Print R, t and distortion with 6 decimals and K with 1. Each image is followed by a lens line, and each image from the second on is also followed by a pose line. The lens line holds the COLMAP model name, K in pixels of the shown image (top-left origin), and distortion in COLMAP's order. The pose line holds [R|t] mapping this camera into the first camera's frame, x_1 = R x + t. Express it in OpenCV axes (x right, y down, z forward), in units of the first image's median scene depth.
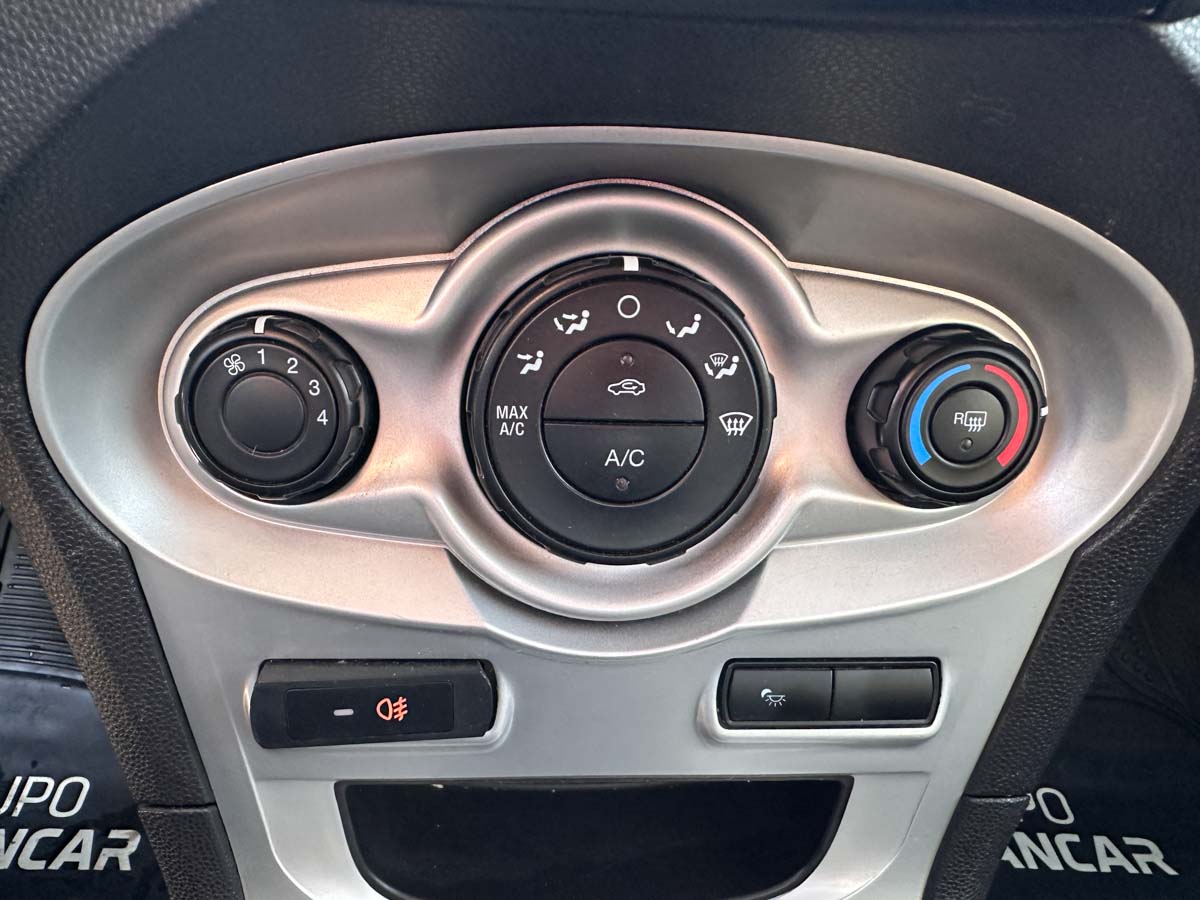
lens RADIAL K [[849.3, 0, 600.0], [0, 849.3, 450.0], [0, 0, 1]] dist [-0.007632, -0.000629]
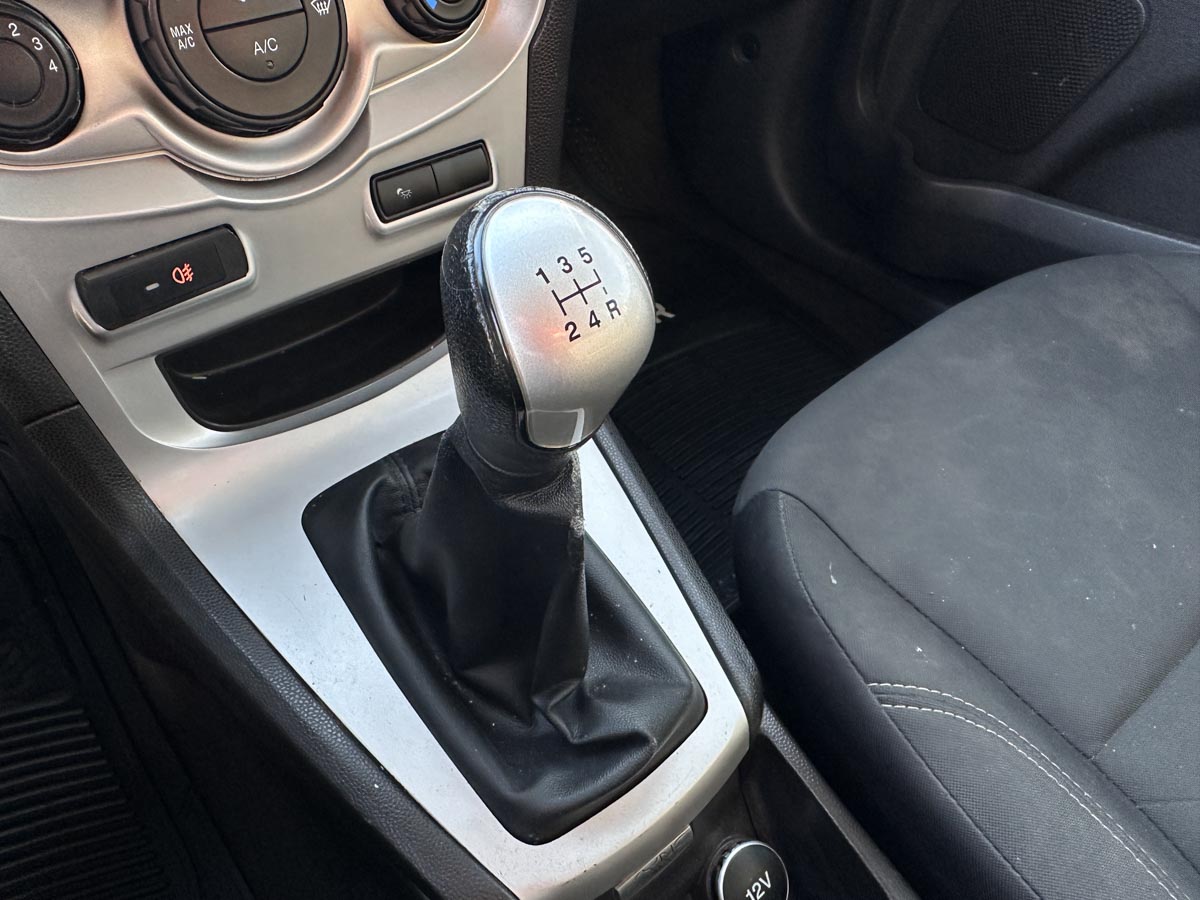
lens RADIAL K [[849.3, 0, 600.0], [0, 849.3, 450.0], [0, 0, 1]] dist [-0.007632, -0.000629]
pose [[0.788387, -0.453560, 0.415606, -0.412225], [0.286463, 0.868540, 0.404447, 0.176695], [-0.544412, -0.199805, 0.814674, -0.643004]]
